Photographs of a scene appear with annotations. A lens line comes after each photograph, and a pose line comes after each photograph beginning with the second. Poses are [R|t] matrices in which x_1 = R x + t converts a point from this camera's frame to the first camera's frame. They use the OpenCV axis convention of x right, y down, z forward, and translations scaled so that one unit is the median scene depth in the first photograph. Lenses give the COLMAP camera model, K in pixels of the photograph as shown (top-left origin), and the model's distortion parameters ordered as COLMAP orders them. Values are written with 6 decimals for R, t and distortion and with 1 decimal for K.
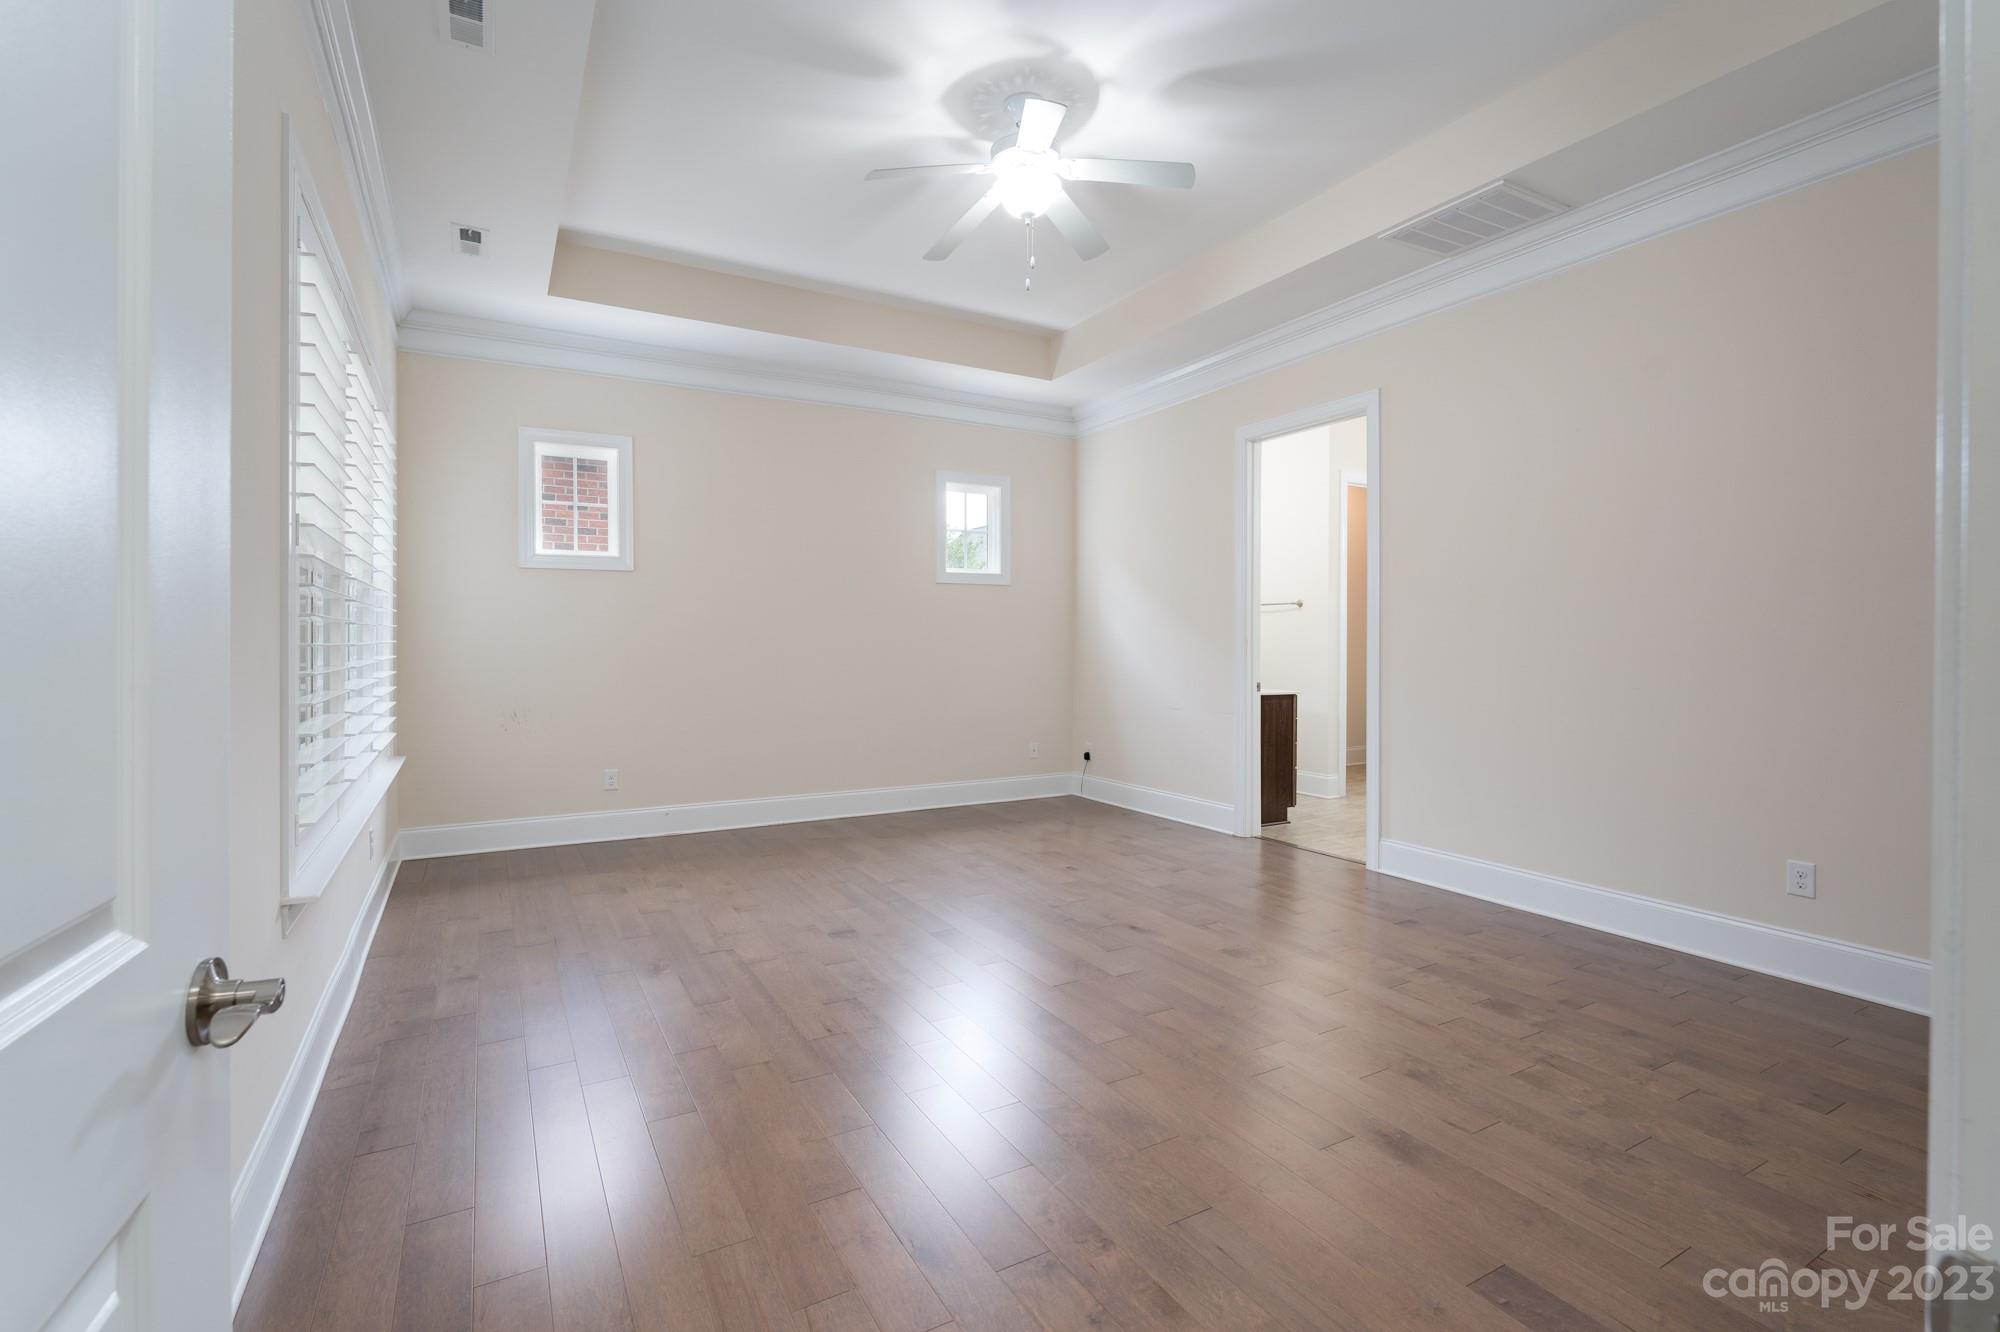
lens RADIAL K [[910.6, 0, 991.0], [0, 910.6, 639.8], [0, 0, 1]] dist [-0.000070, 0.000112]
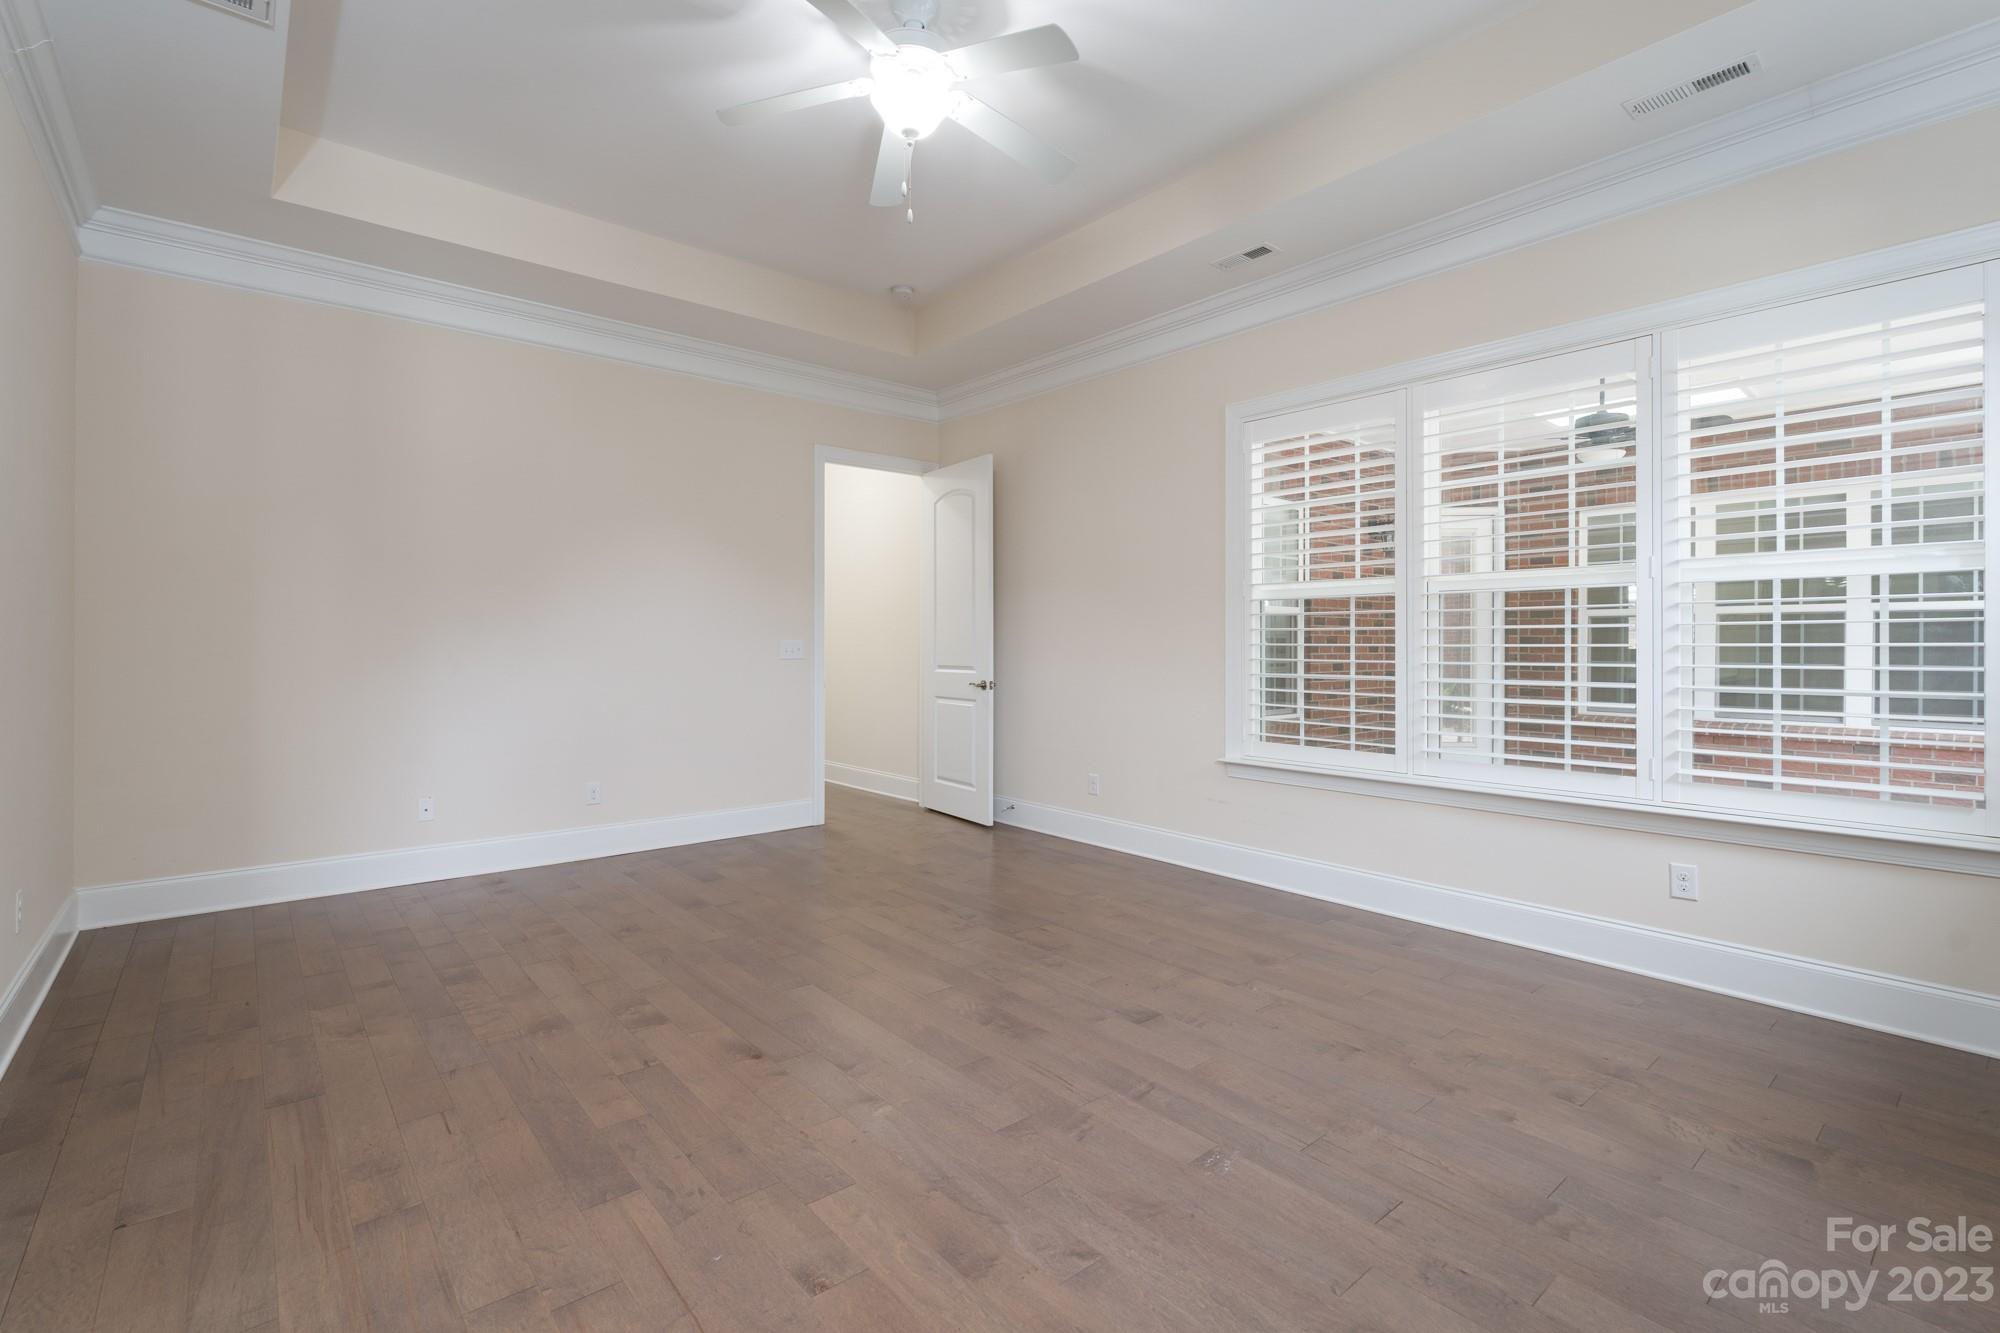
lens RADIAL K [[910.6, 0, 991.0], [0, 910.6, 640.3], [0, 0, 1]] dist [-0.000070, 0.000112]
pose [[-0.982548, 0.001041, -0.186006, 0.120114], [0.001251, 0.999999, -0.001009, 0.001130], [0.186005, -0.001224, -0.982548, 1.884439]]
